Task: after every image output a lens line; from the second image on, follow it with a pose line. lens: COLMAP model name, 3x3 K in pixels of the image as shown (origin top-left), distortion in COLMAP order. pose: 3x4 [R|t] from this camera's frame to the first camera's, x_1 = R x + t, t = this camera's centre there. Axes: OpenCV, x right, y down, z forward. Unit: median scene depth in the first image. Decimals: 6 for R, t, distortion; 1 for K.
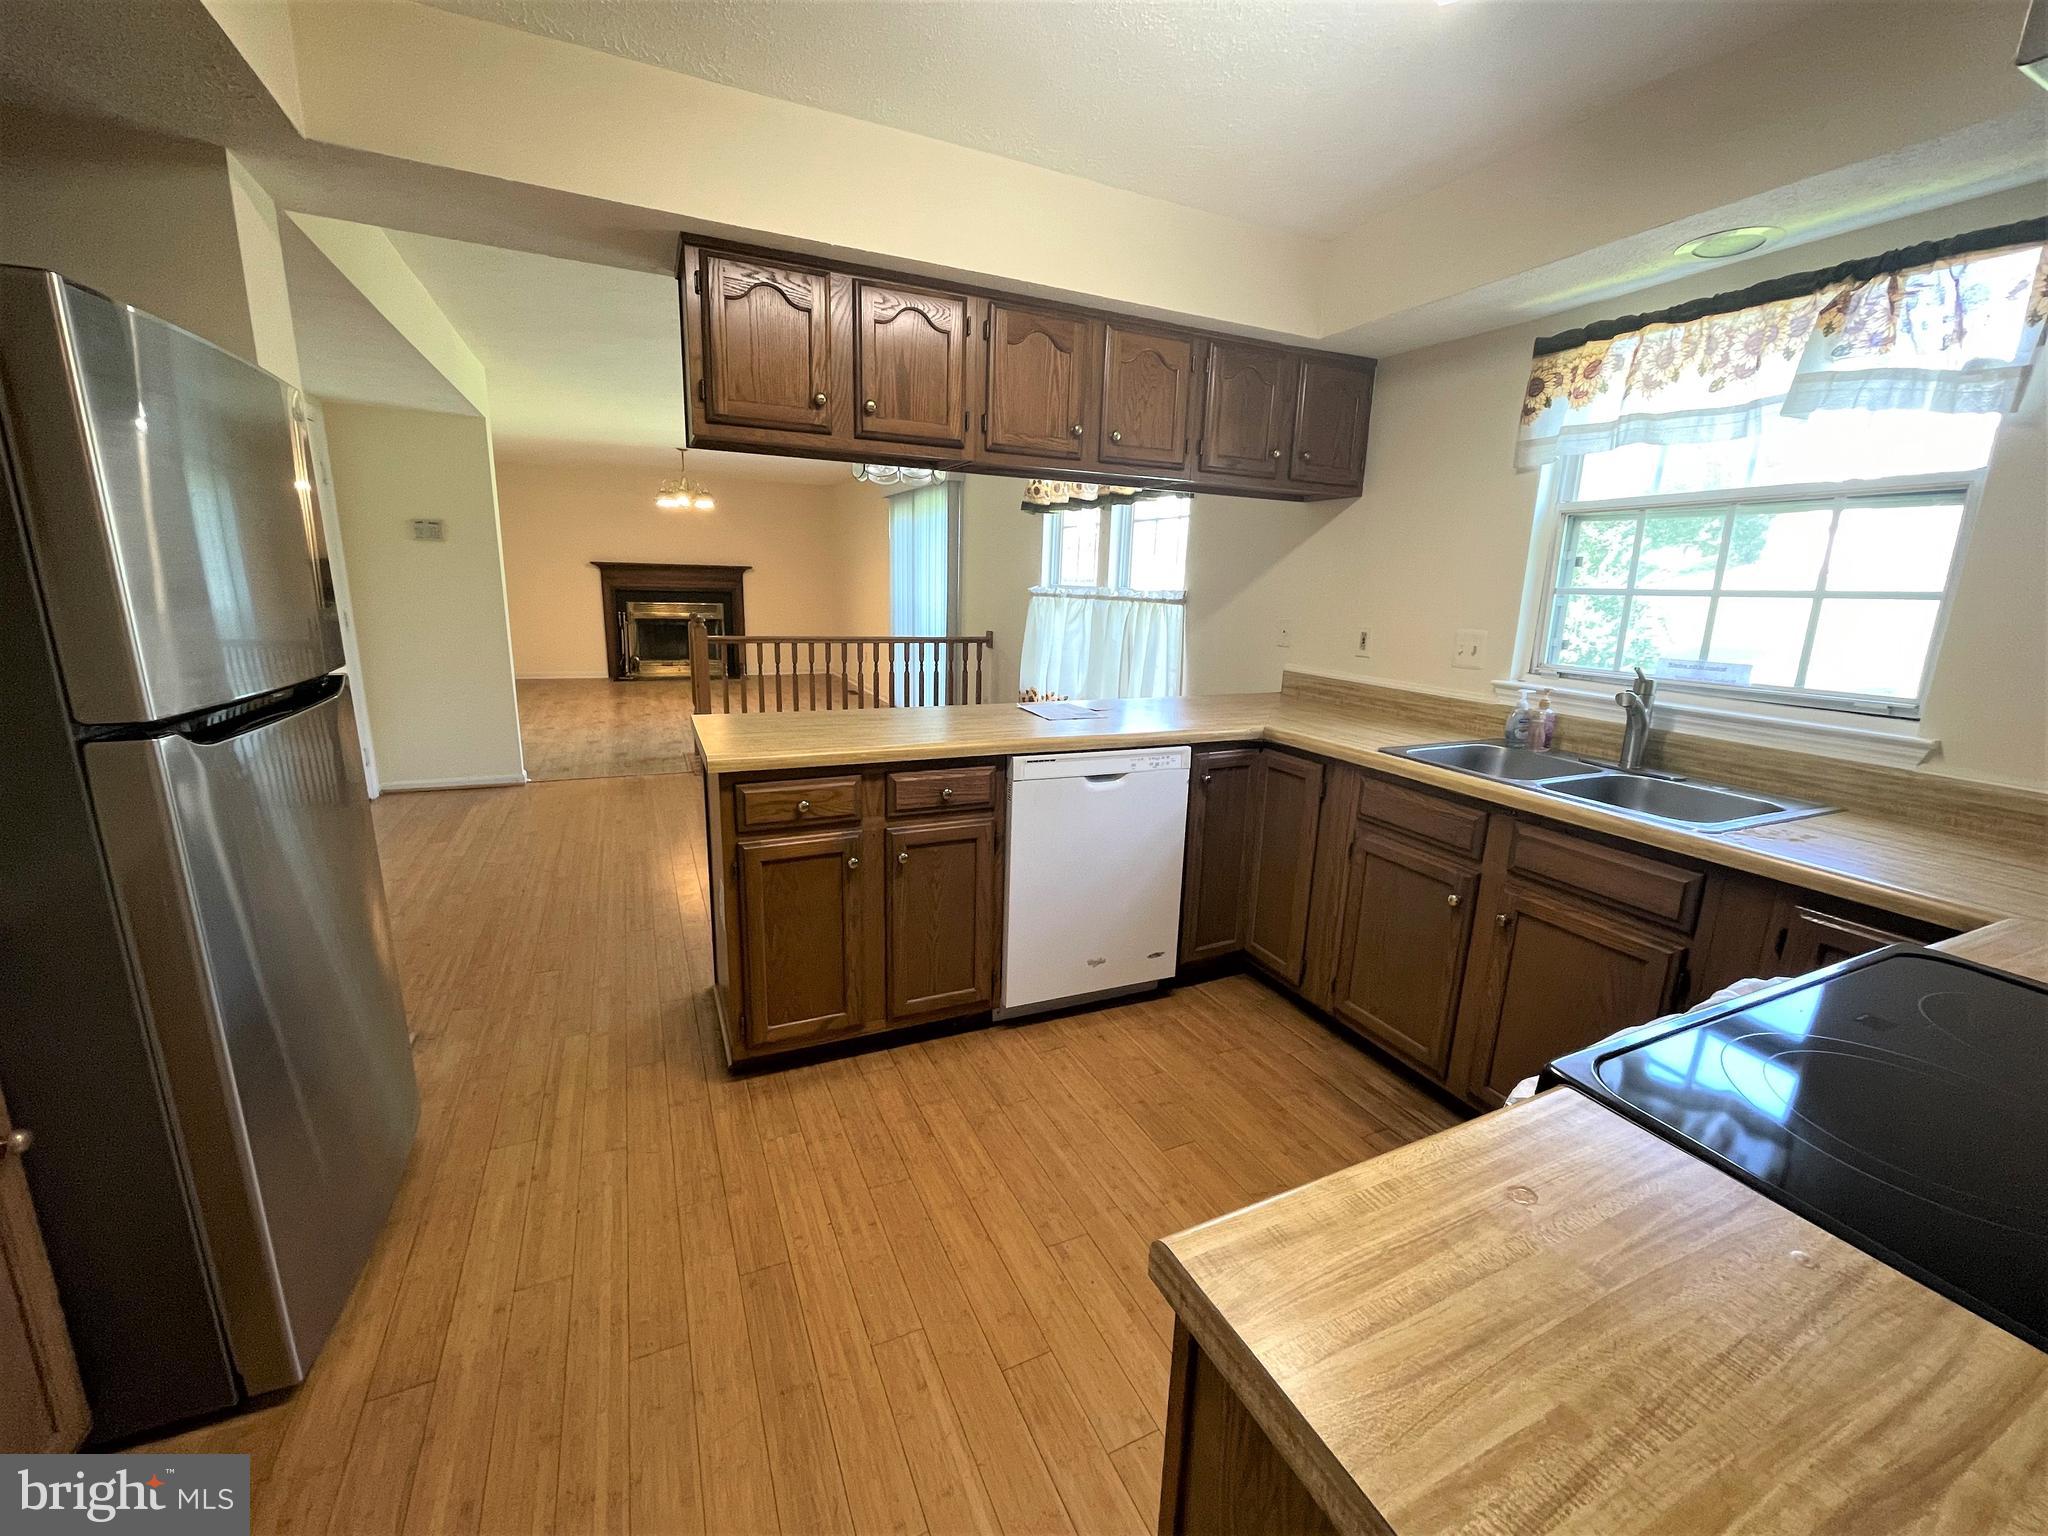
lens RADIAL K [[834.4, 0, 1031.0], [0, 834.4, 772.1], [0, 0, 1]] dist [-0.004447, -0.000008]
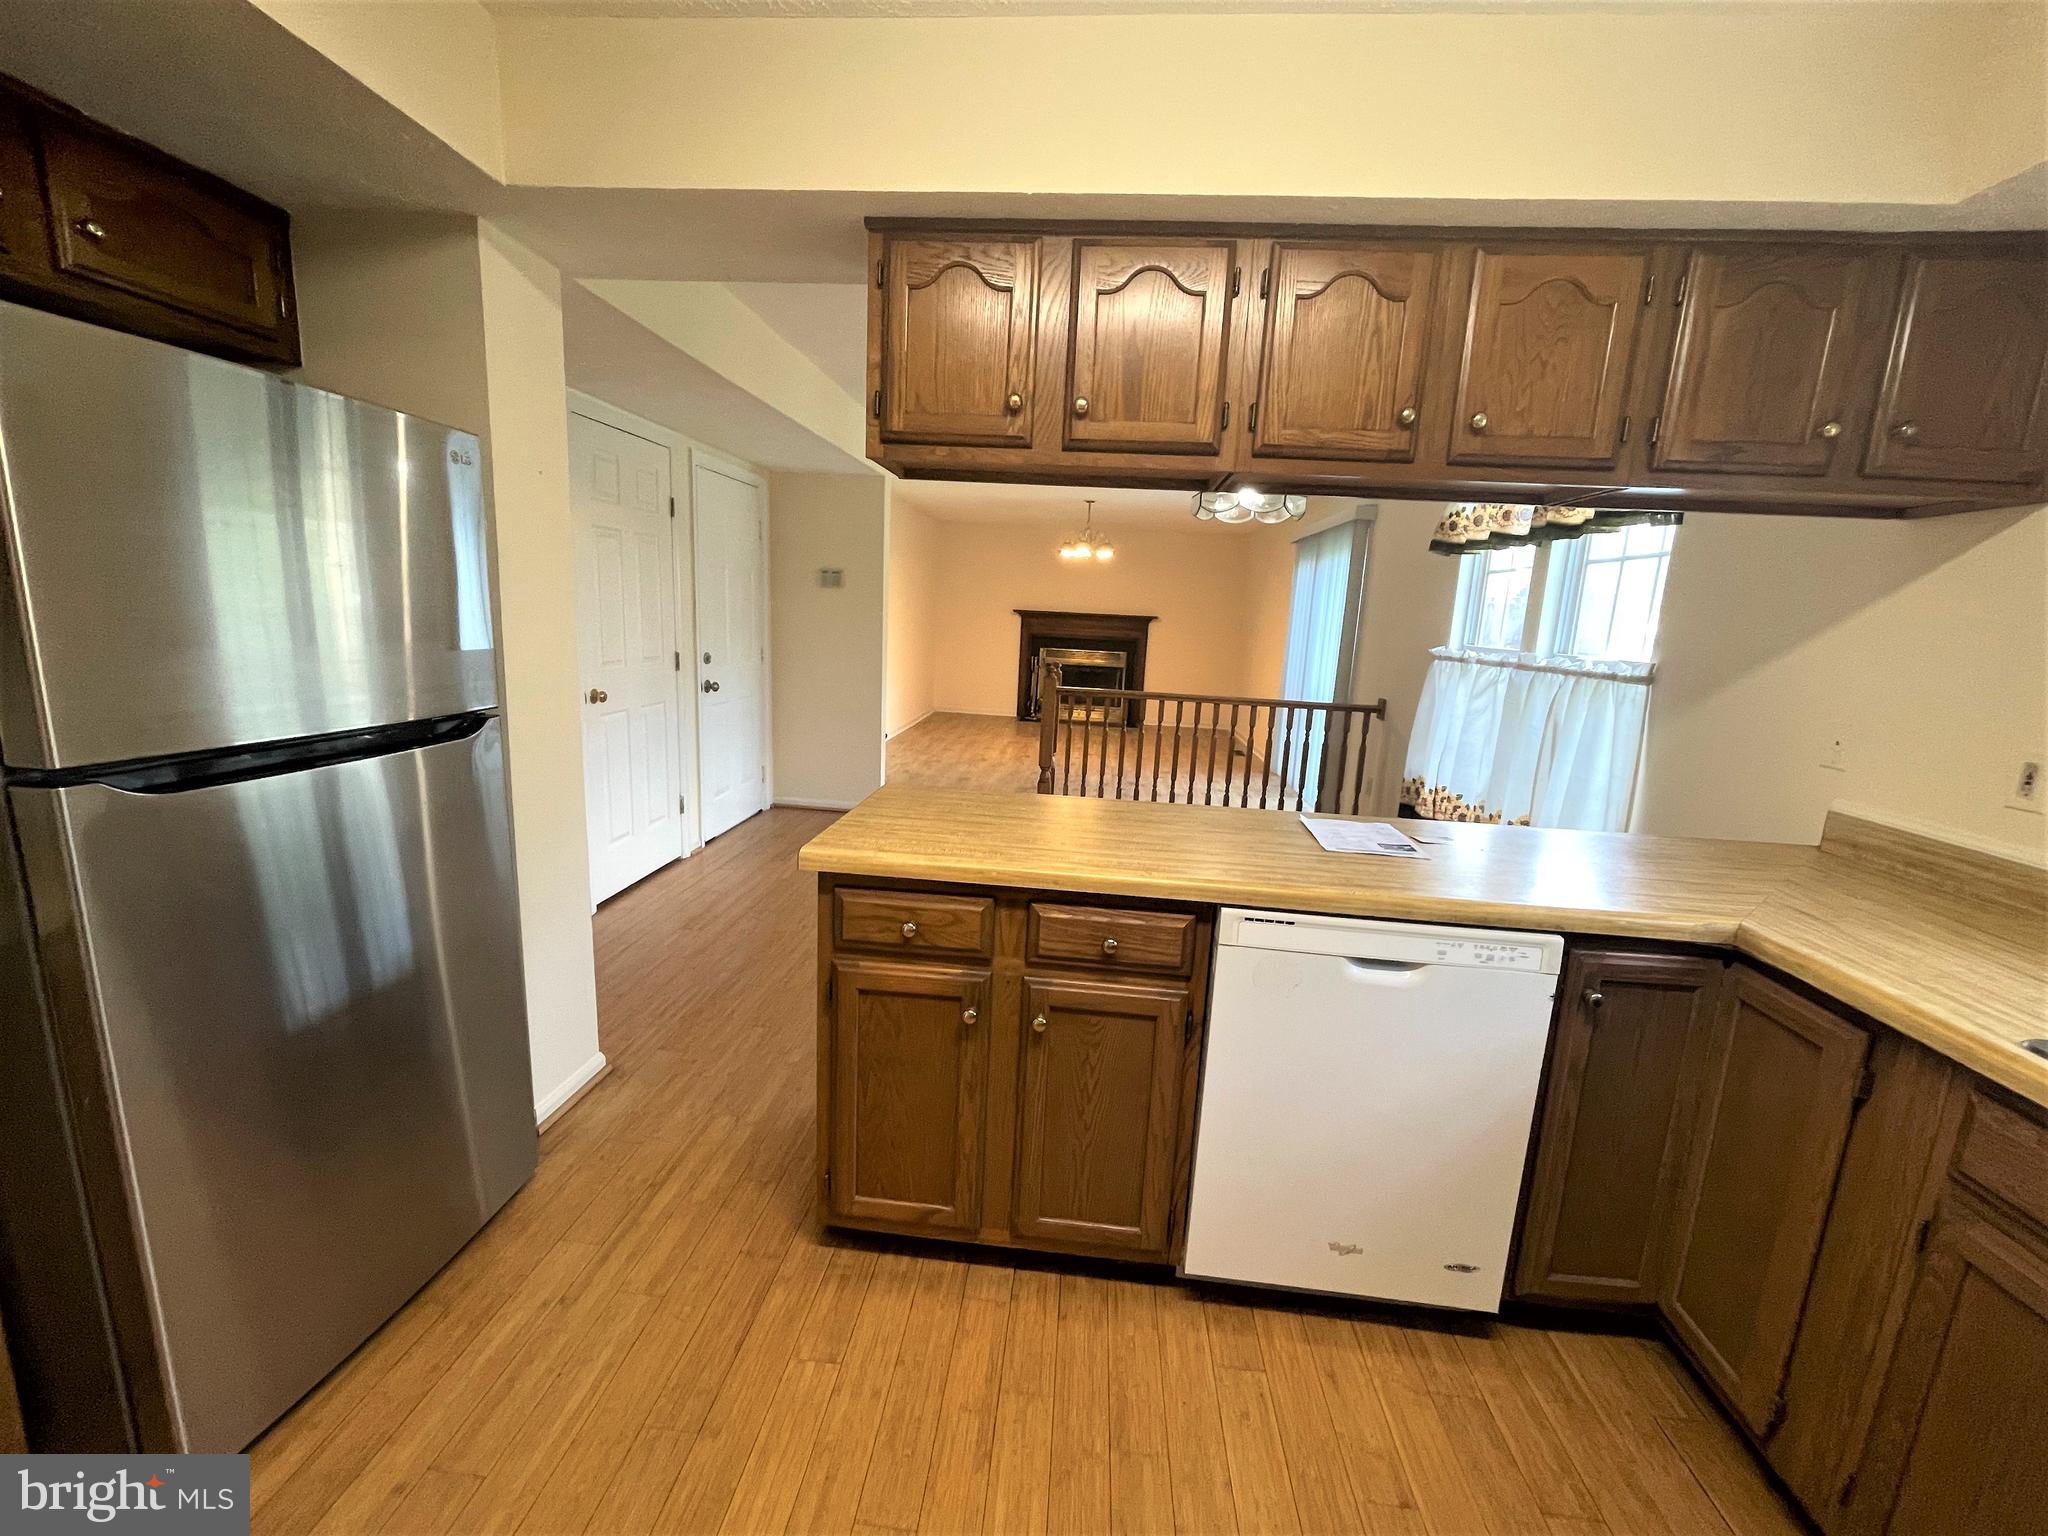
lens RADIAL K [[834.4, 0, 1029.0], [0, 834.4, 766.5], [0, 0, 1]] dist [-0.004447, -0.000008]
pose [[0.862310, 0.105886, -0.495187, 0.146007], [-0.137683, 0.990079, -0.028051, -0.080922], [0.487304, 0.092368, 0.868333, 0.312746]]
